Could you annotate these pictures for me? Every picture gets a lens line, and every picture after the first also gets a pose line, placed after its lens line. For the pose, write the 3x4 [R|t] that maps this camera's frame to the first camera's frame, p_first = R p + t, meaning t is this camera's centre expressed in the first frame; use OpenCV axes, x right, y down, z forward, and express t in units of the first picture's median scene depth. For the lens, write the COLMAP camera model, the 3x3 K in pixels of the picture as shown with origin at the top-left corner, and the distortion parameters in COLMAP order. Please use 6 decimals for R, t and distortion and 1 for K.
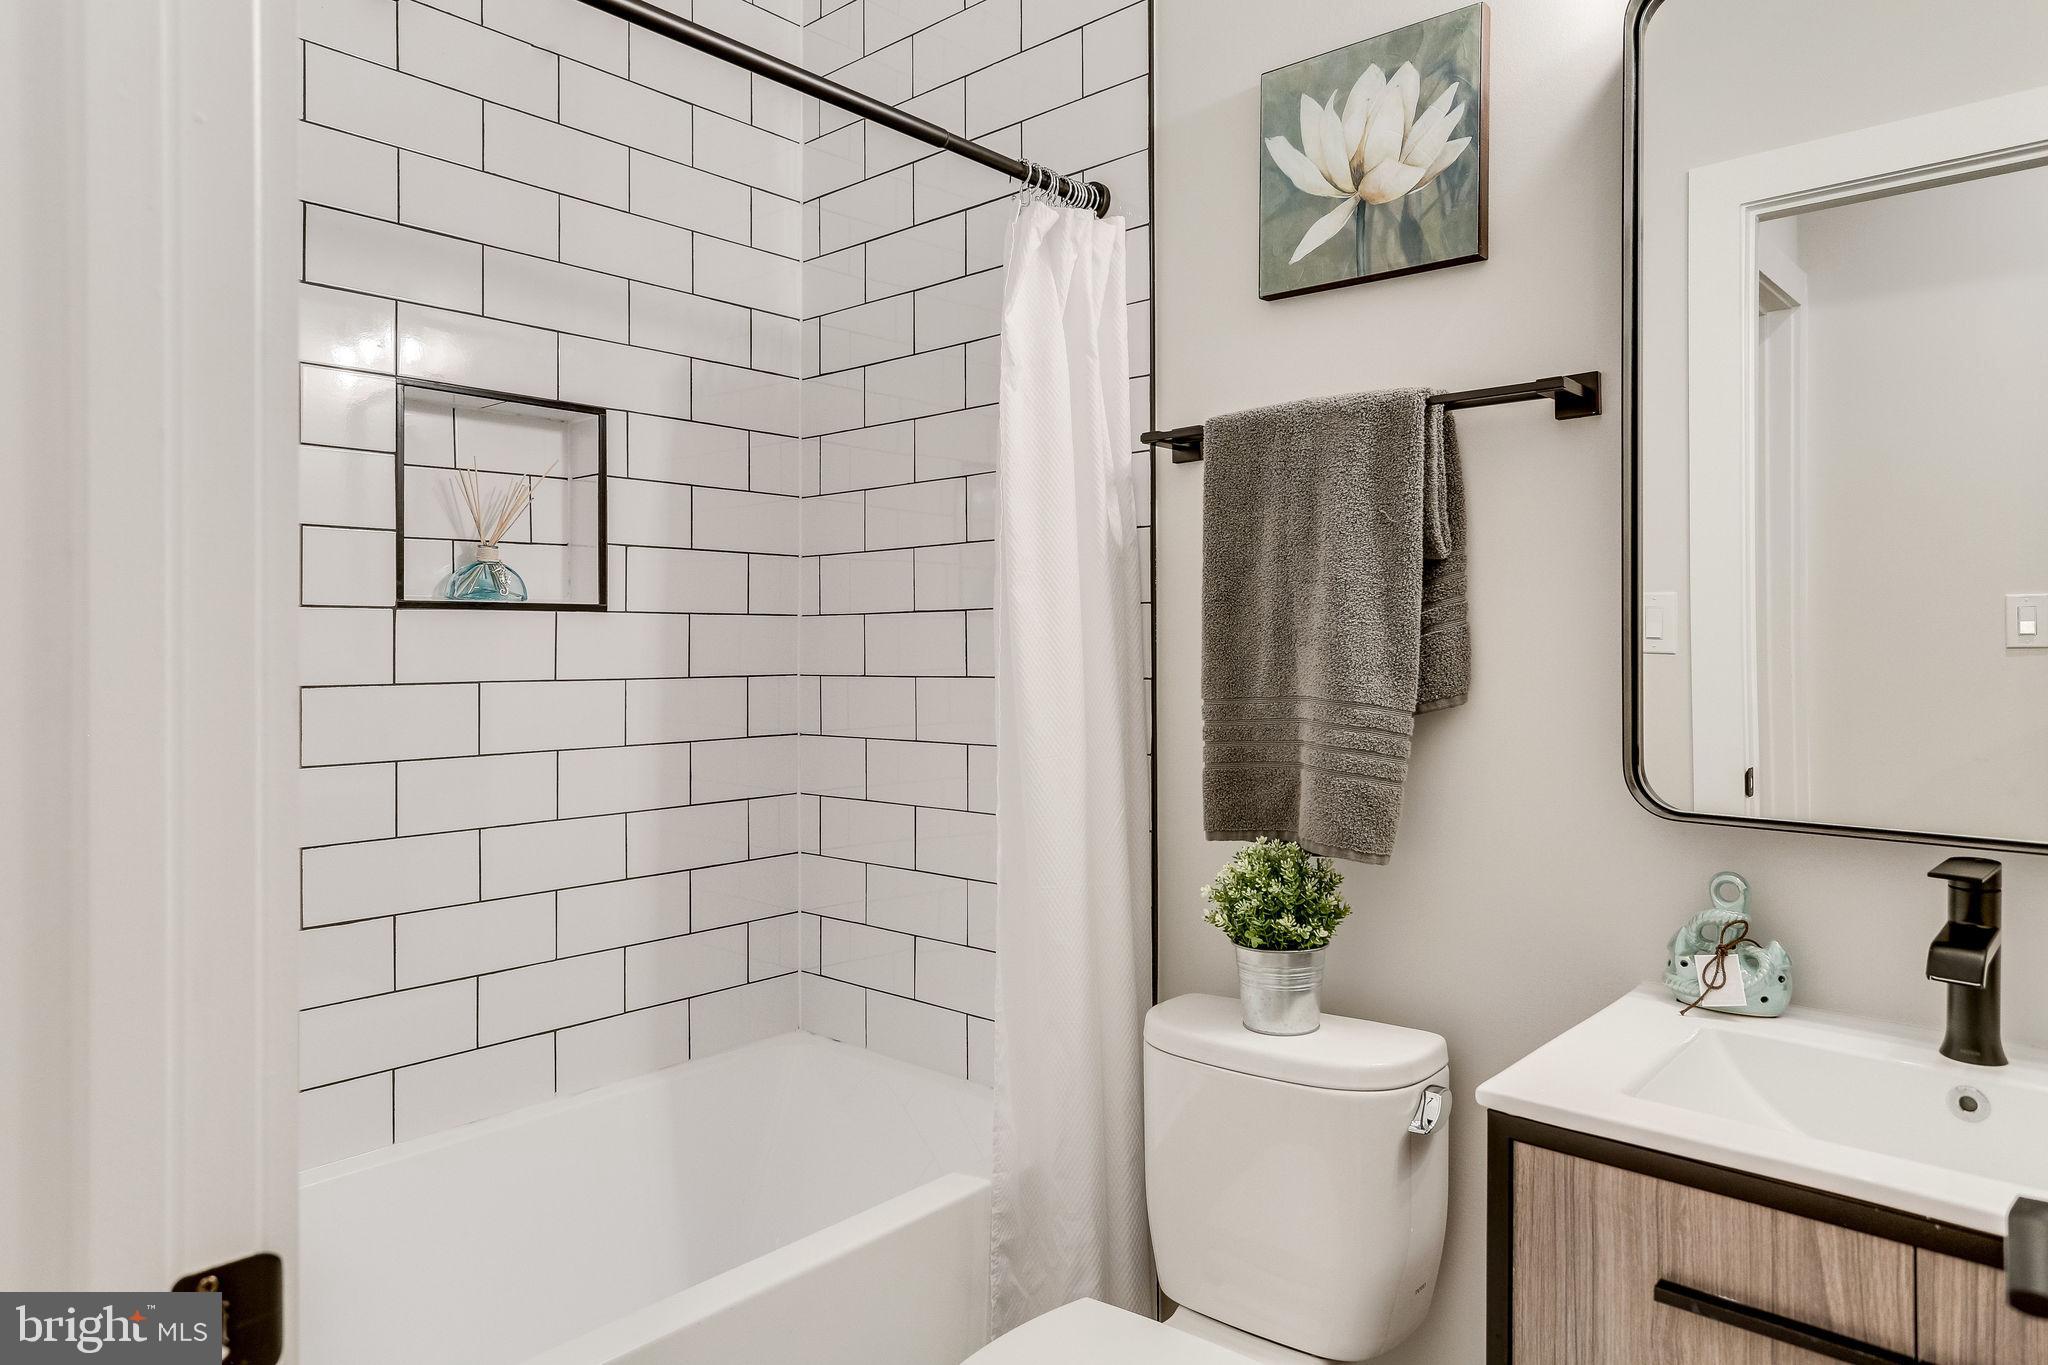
lens RADIAL K [[1257.6, 0, 1030.0], [0, 1257.6, 664.0], [0, 0, 1]] dist [0.005878, 0.001183]
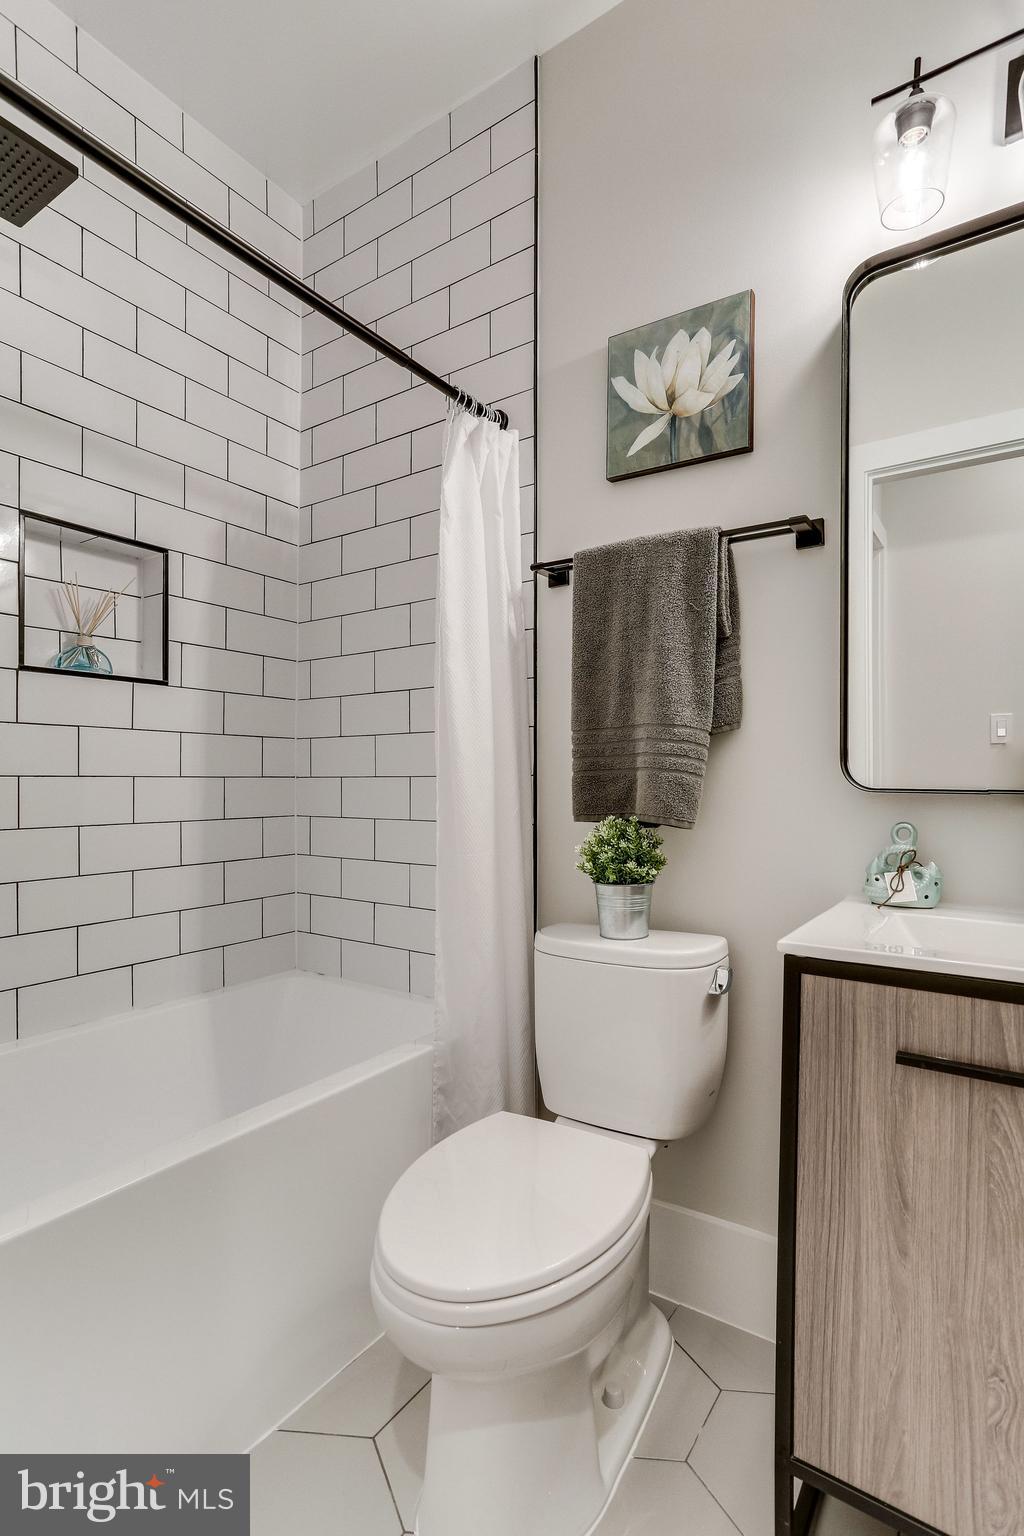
lens RADIAL K [[747.3, 0, 516.6], [0, 747.3, 791.7], [0, 0, 1]] dist [-0.030550, 0.012222]
pose [[0.991796, 0.003305, 0.127787, -0.047304], [-0.004430, 0.999954, 0.008516, 0.092933], [-0.127753, -0.009012, 0.991765, 0.091190]]
